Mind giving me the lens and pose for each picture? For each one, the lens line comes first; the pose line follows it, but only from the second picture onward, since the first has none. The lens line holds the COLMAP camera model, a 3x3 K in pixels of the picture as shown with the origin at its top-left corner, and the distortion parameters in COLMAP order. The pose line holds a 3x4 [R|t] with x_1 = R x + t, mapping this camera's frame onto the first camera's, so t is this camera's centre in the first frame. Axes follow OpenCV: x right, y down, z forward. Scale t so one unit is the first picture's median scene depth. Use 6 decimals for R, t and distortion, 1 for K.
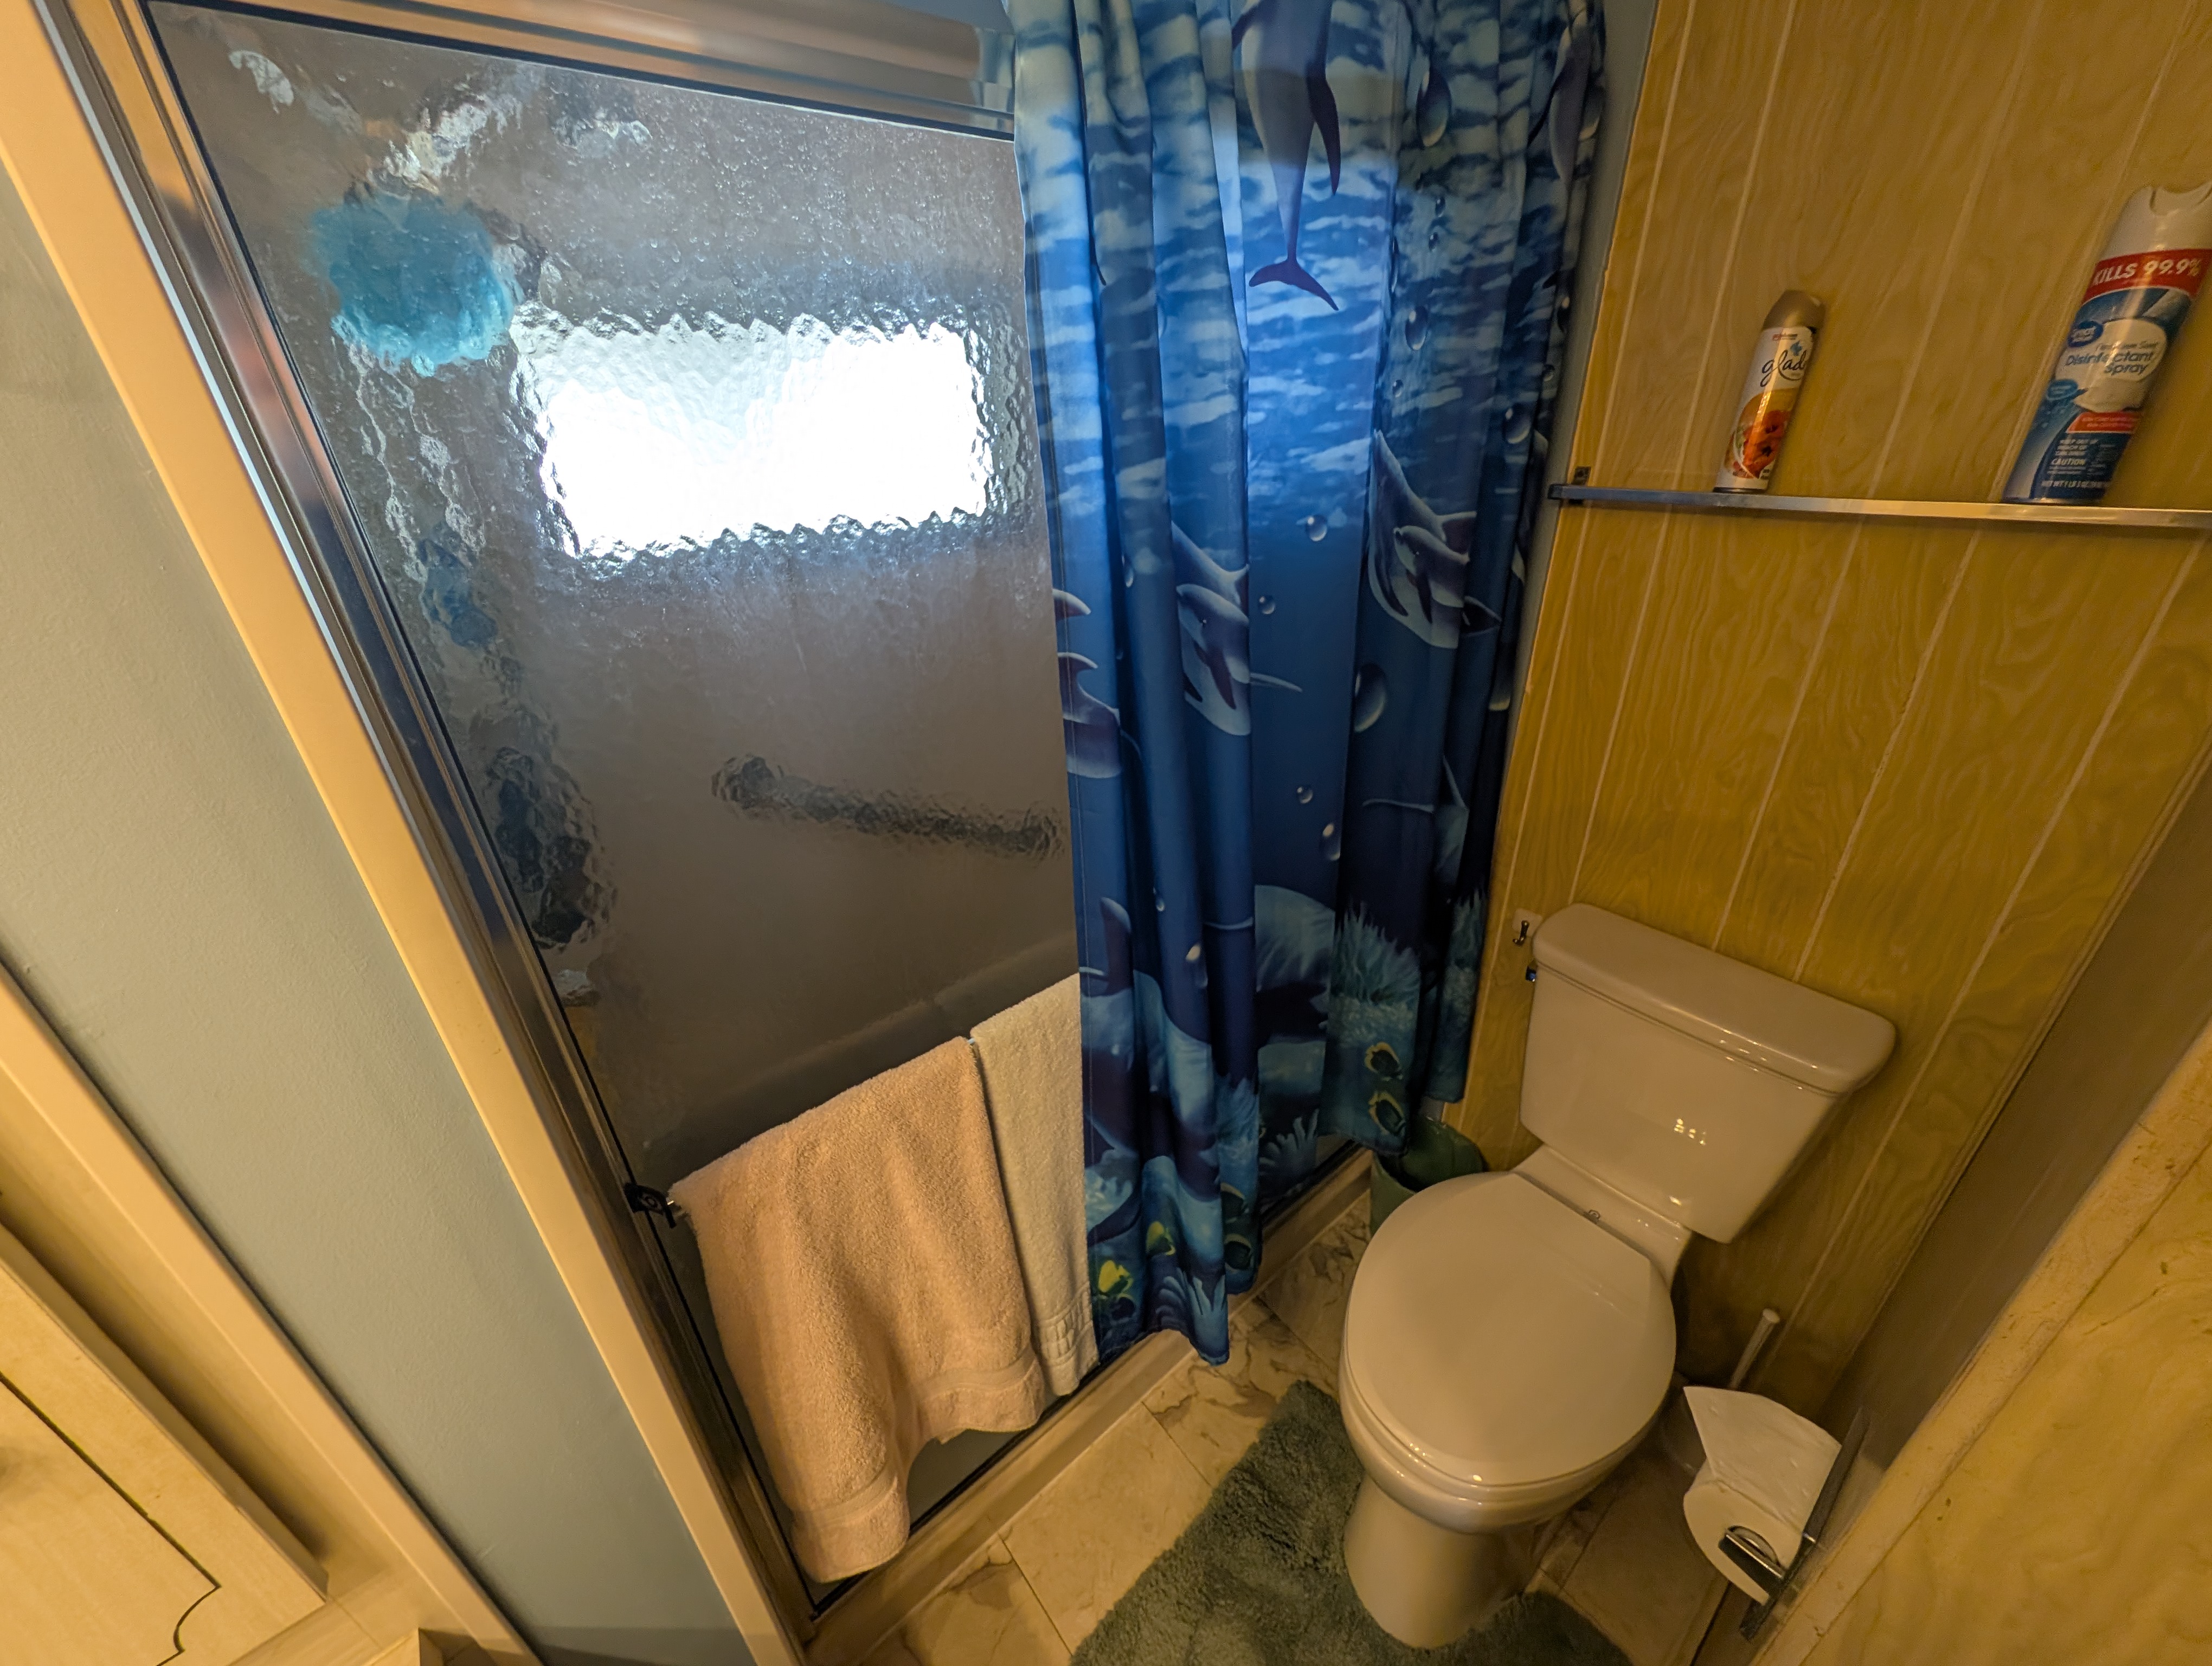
lens RADIAL K [[824.5, 0, 1106.0], [0, 824.5, 833.0], [0, 0, 1]] dist [0.044079, -0.032421]
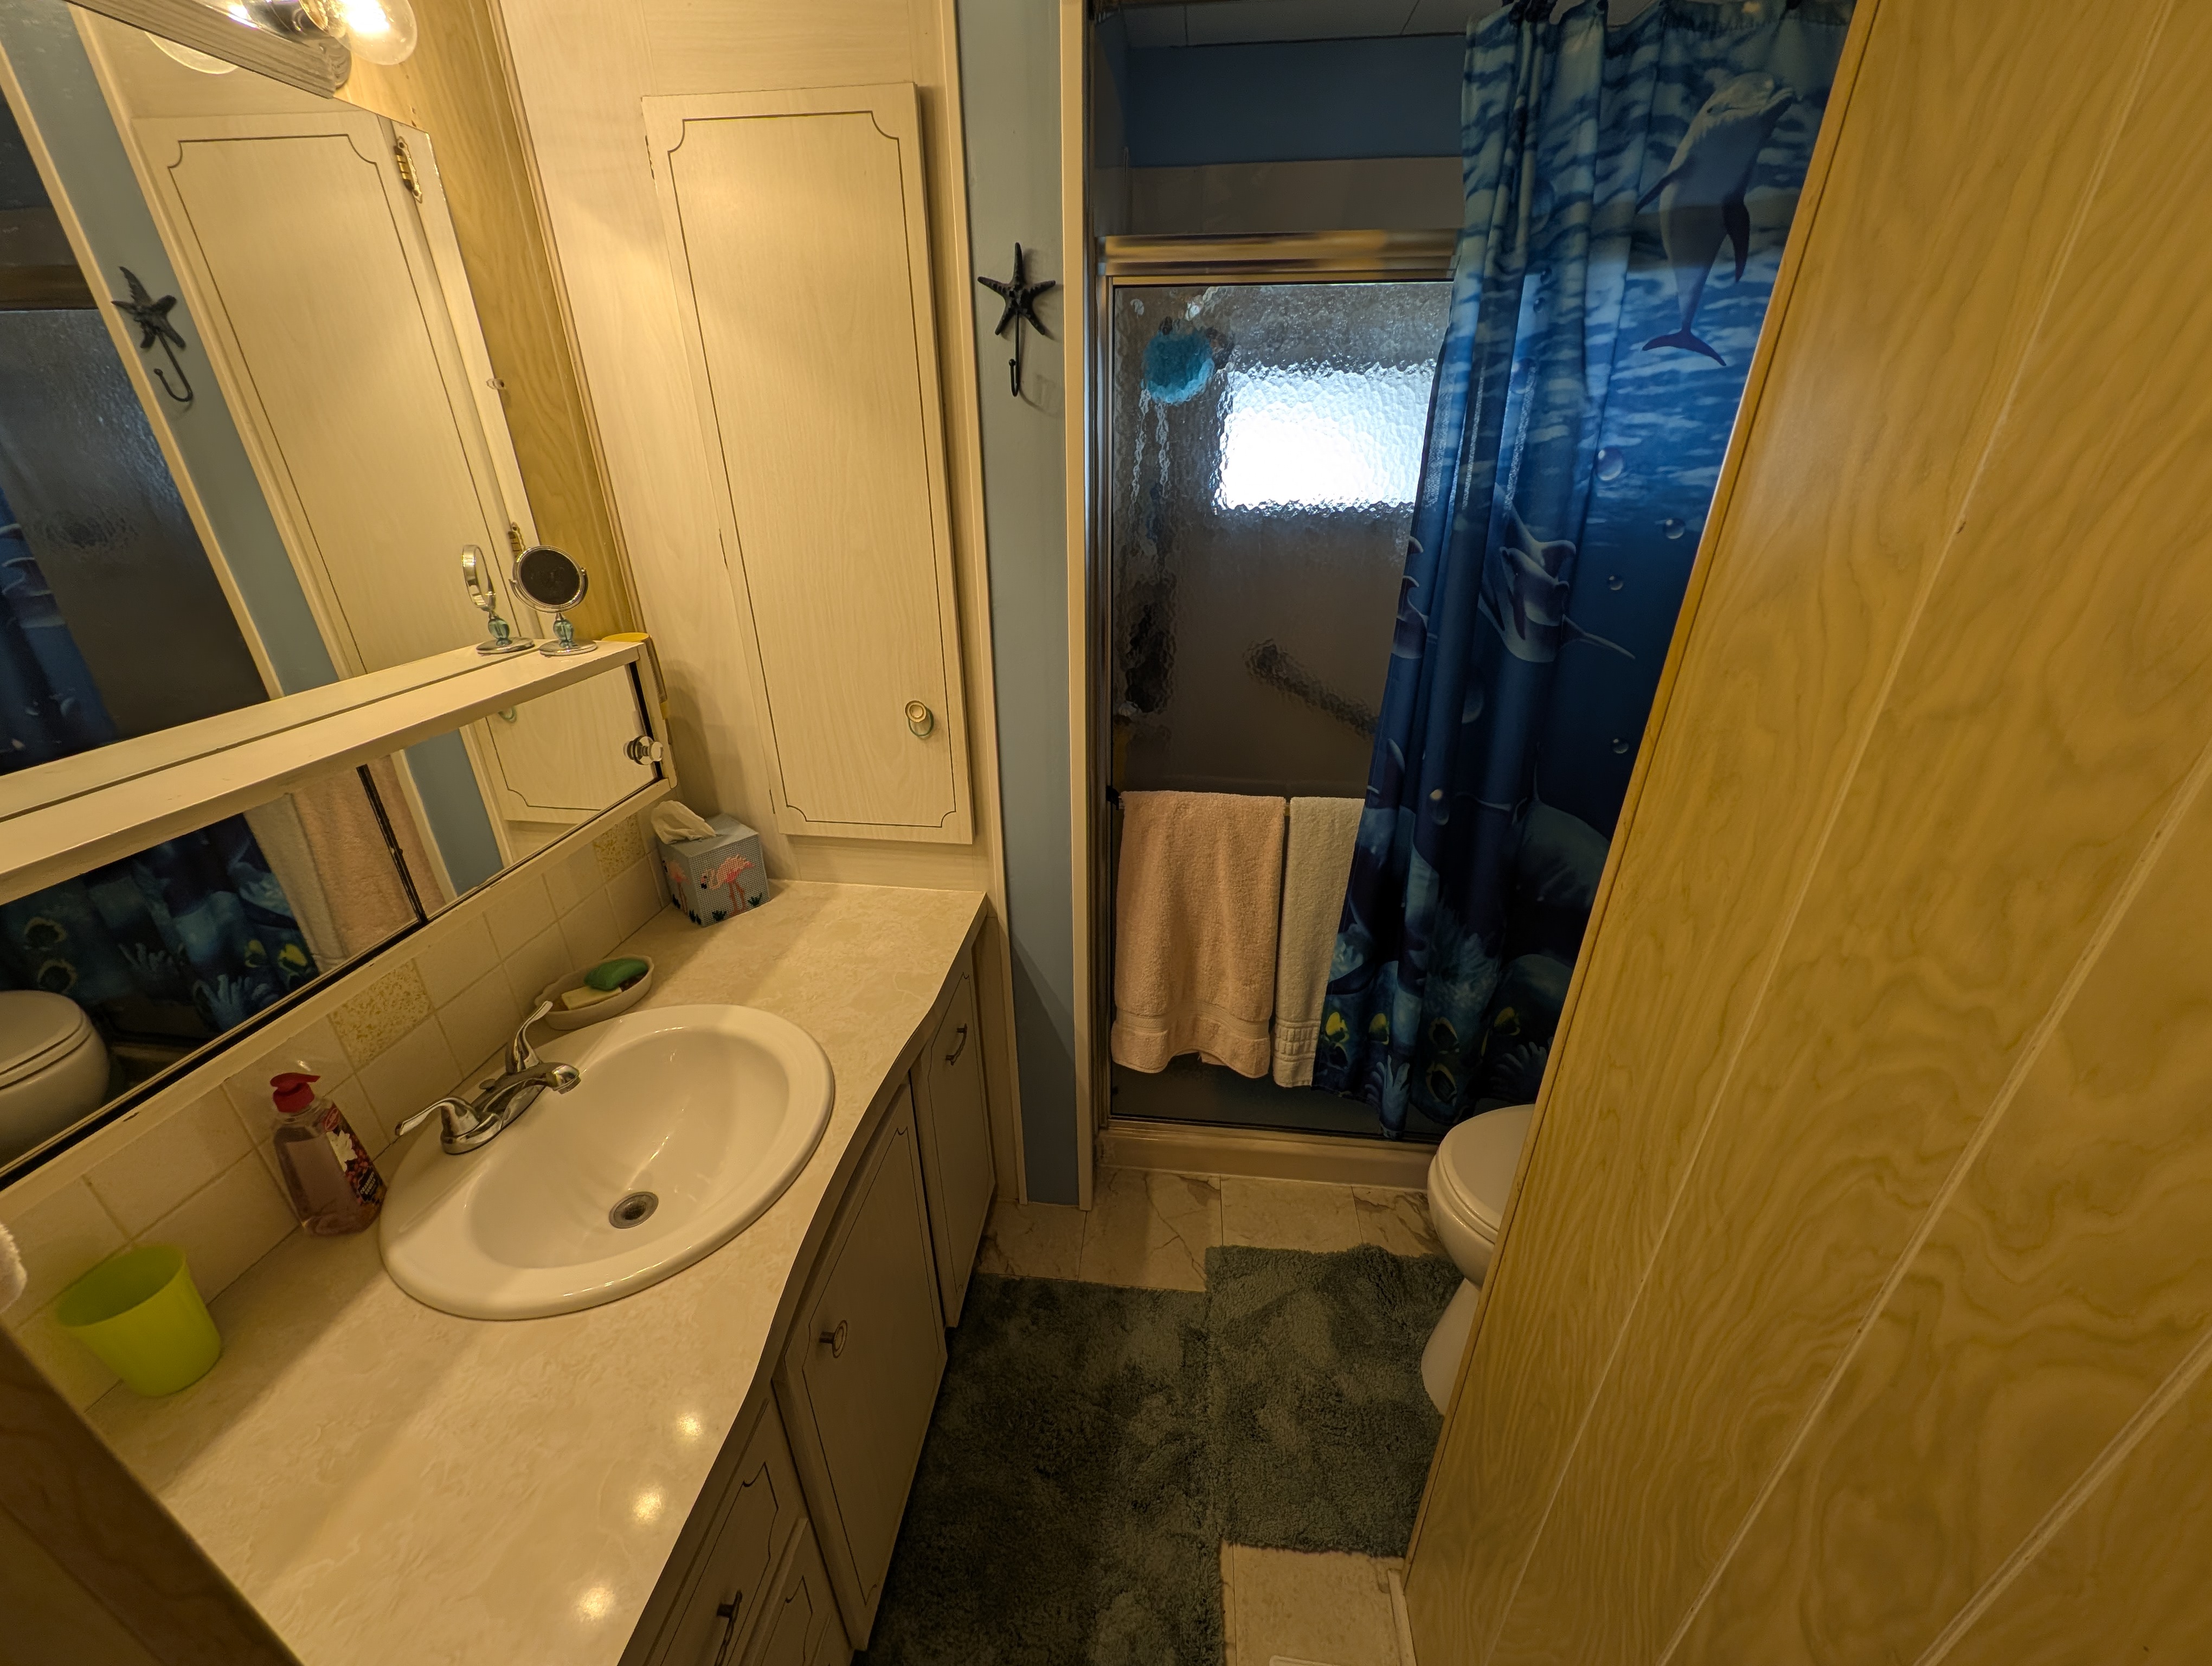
lens RADIAL K [[833.4, 0, 1106.0], [0, 833.4, 833.0], [0, 0, 1]] dist [0.000397, -0.000348]
pose [[0.702227, 0.342569, -0.624119, 0.667430], [-0.346762, 0.930192, 0.120408, 0.242013], [0.621799, 0.131867, 0.771996, -0.527681]]
